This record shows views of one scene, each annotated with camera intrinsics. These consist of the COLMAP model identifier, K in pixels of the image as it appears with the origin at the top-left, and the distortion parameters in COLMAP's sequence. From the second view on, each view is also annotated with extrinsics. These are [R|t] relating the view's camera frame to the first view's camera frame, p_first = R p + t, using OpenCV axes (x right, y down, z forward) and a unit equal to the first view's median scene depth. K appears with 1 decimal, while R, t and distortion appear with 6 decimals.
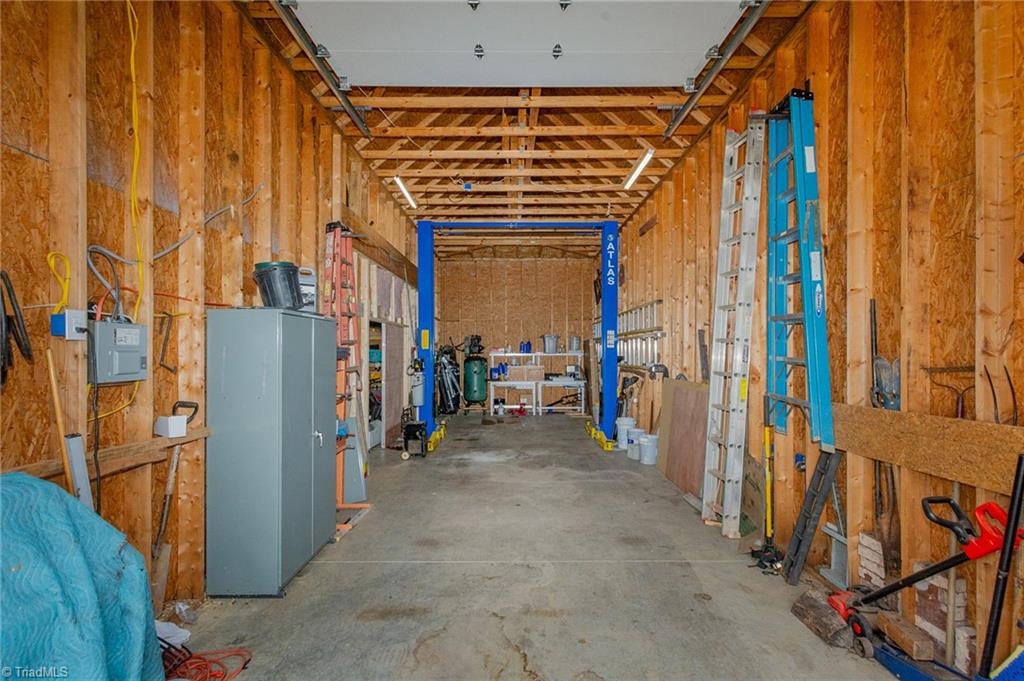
lens RADIAL K [[446.5, 0, 510.9], [0, 446.5, 342.5], [0, 0, 1]] dist [-0.000498, -0.000019]
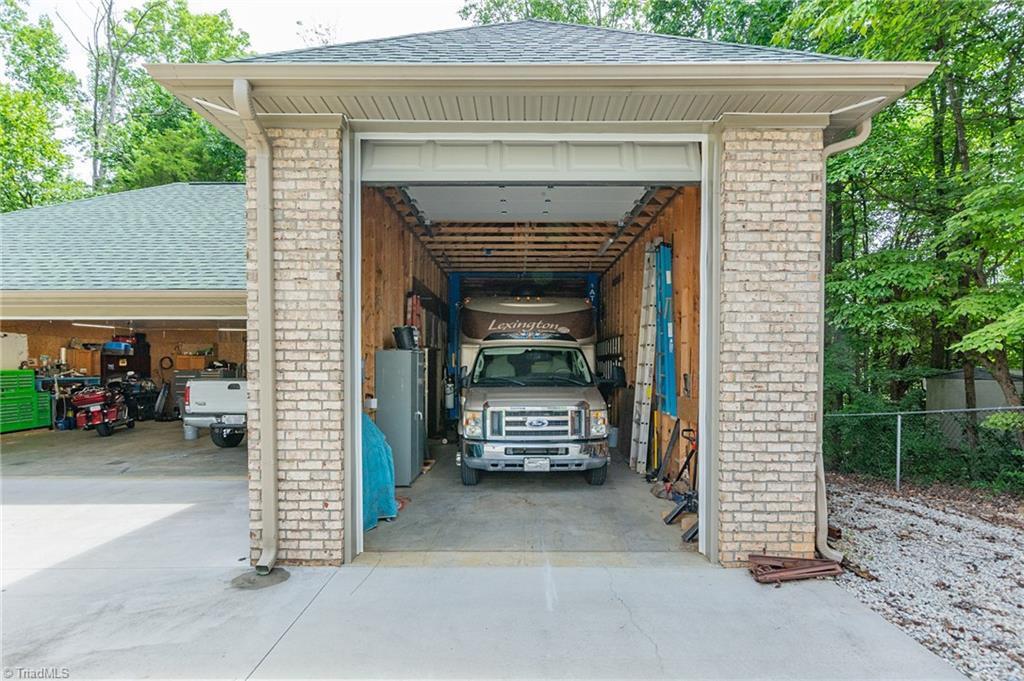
lens RADIAL K [[472.2, 0, 510.0], [0, 472.2, 364.4], [0, 0, 1]] dist [0.000480, -0.000013]
pose [[0.999835, 0.002697, -0.017951, -0.004053], [-0.002527, 0.999952, 0.009488, -0.019123], [0.017976, -0.009441, 0.999794, -0.786426]]
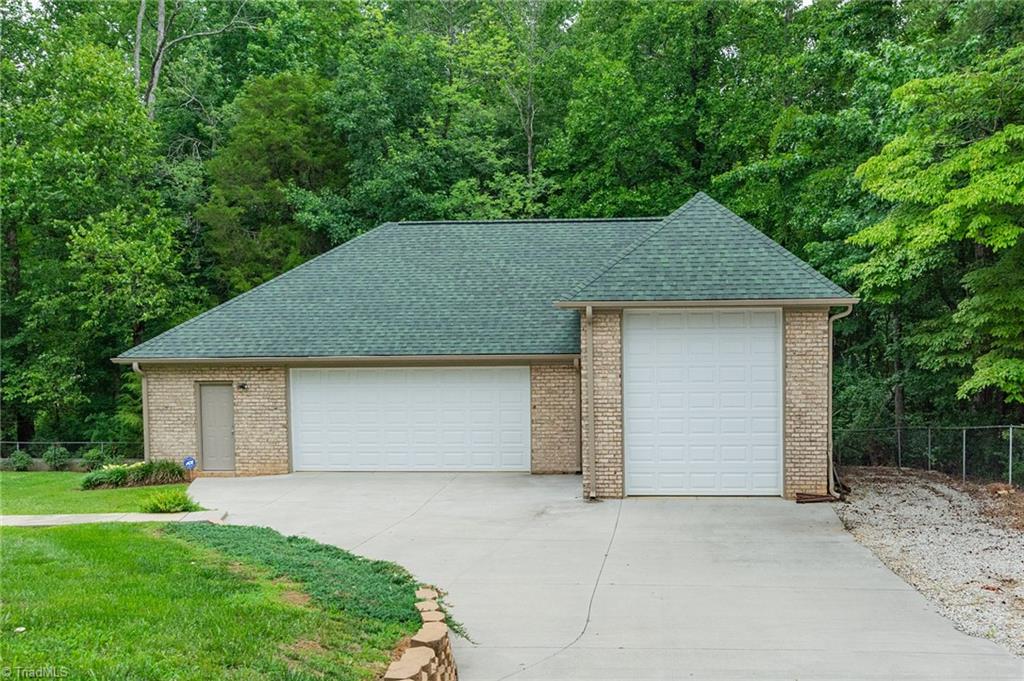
lens RADIAL K [[892.6, 0, 512.4], [0, 892.6, 342.6], [0, 0, 1]] dist [0.001020, 0.001177]
pose [[0.997730, -0.005803, -0.067094, -1.059604], [0.005824, 0.999983, 0.000124, -0.610923], [0.067092, -0.000514, 0.997747, -6.744705]]
